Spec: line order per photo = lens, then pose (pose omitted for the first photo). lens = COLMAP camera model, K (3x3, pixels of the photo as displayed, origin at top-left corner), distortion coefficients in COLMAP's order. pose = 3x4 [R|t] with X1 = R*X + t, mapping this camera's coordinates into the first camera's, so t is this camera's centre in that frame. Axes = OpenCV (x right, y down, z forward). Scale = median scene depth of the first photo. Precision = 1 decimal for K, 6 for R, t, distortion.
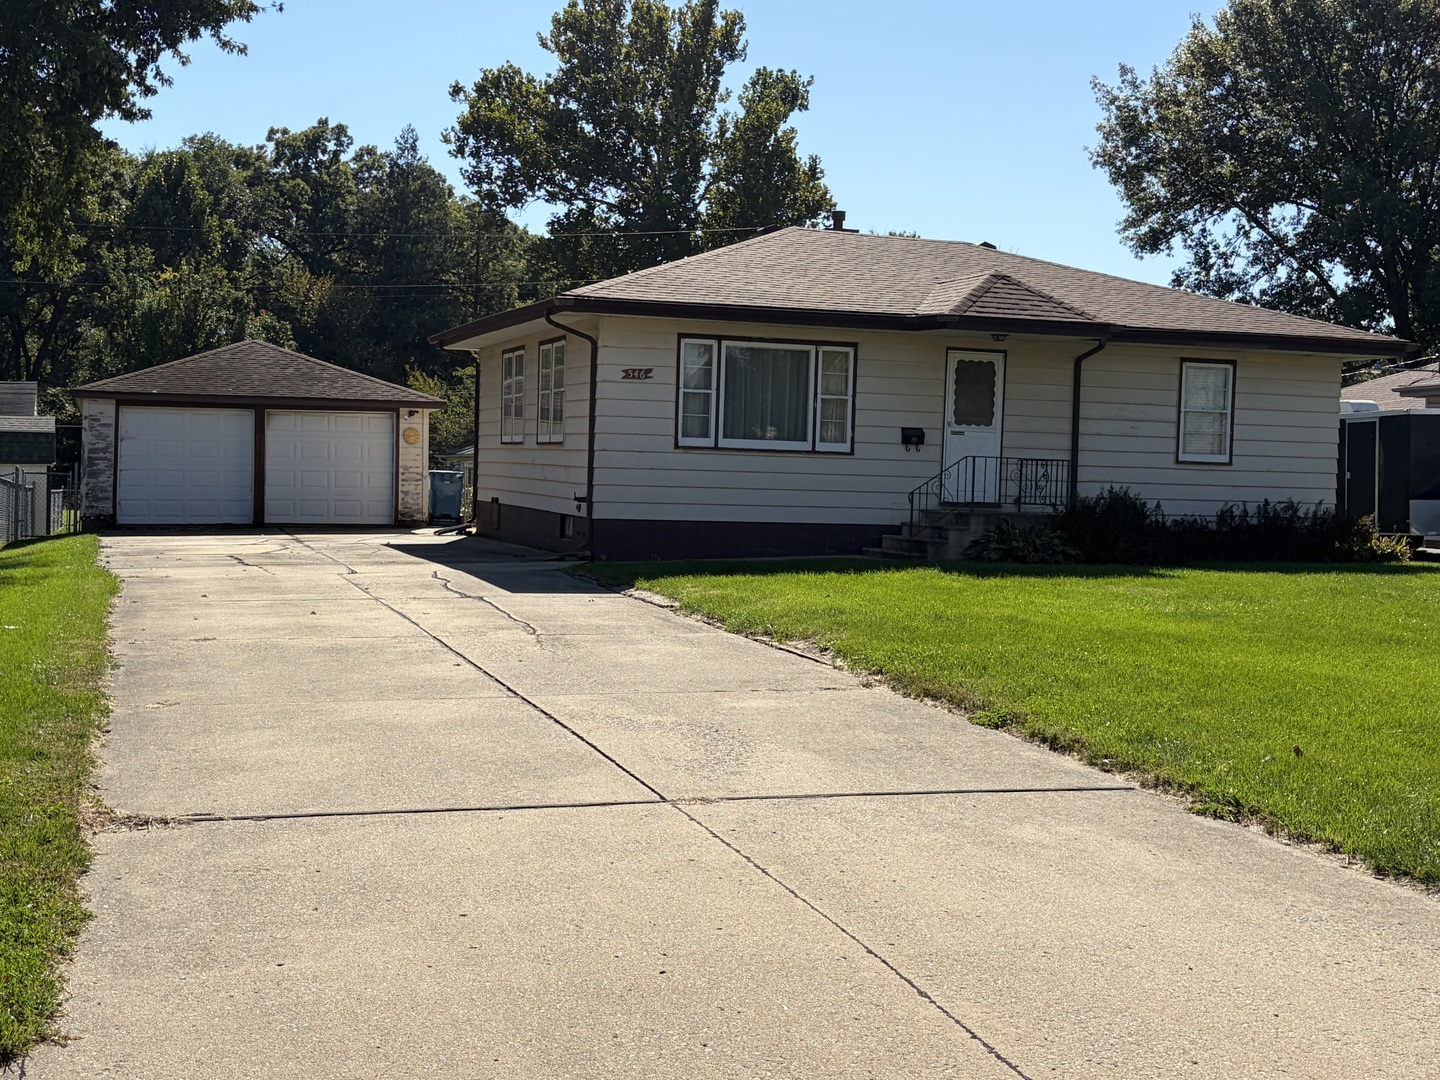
lens RADIAL K [[1886.5, 0, 733.0], [0, 1886.5, 541.9], [0, 0, 1]] dist [0.107506, 0.000000]
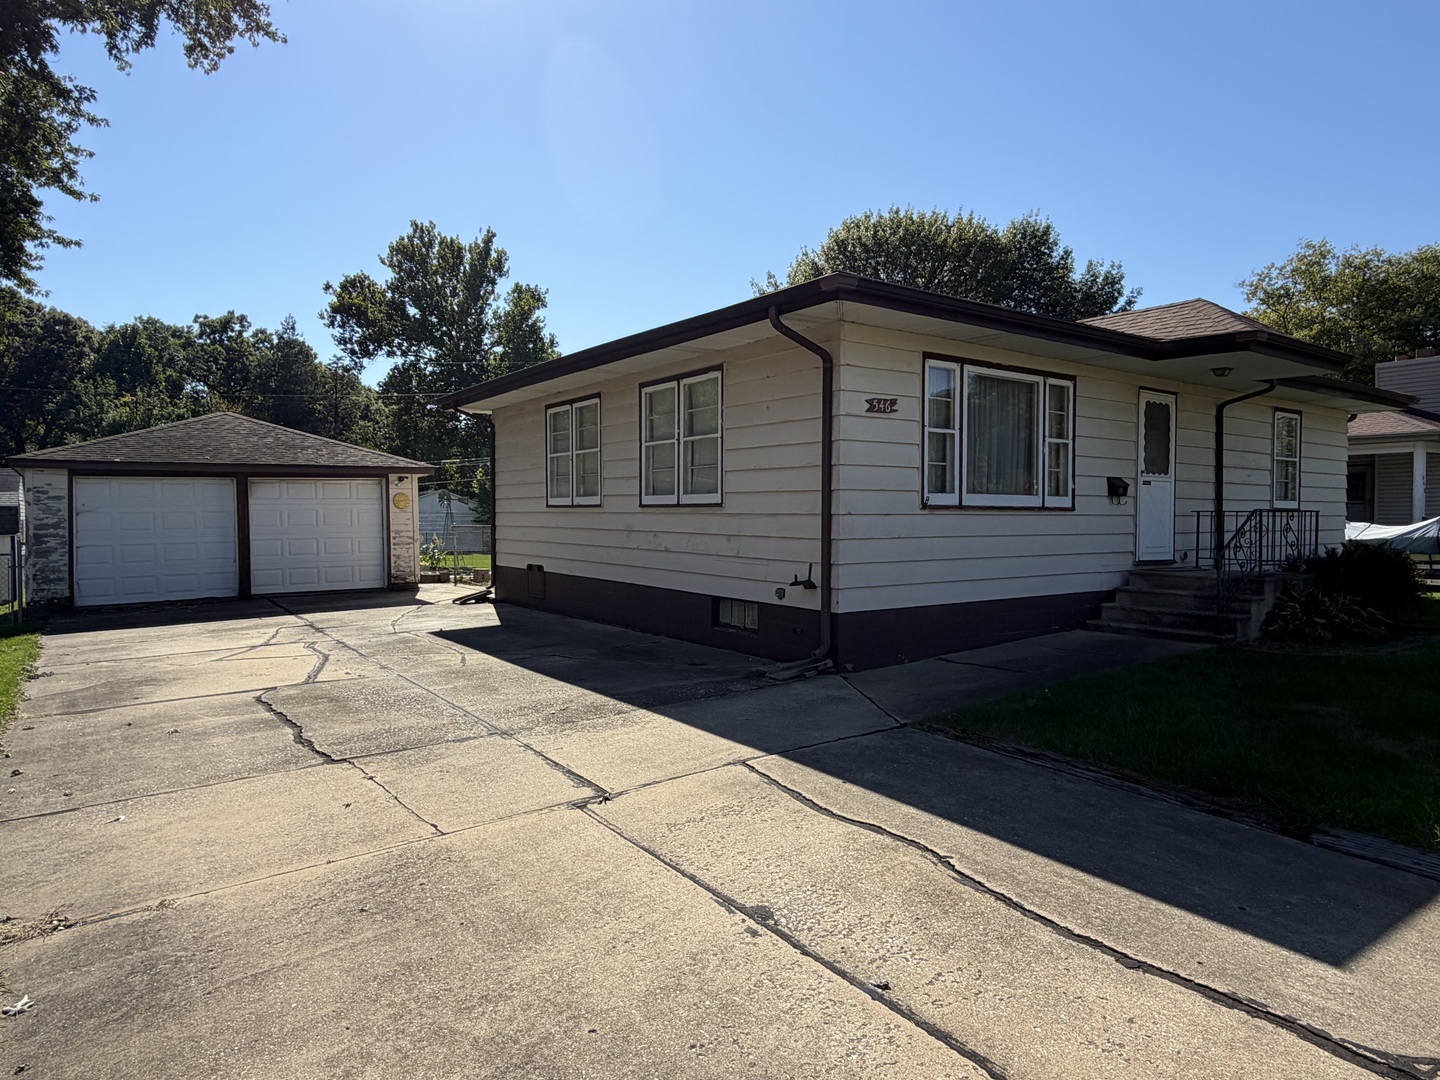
lens RADIAL K [[890.0, 0, 715.7], [0, 890.0, 545.5], [0, 0, 1]] dist [-0.006058, 0.017878]
pose [[0.956999, -0.037970, 0.287596, -0.152627], [0.037738, 0.999267, 0.006352, -0.029669], [-0.287627, 0.004774, 0.957731, 0.507218]]
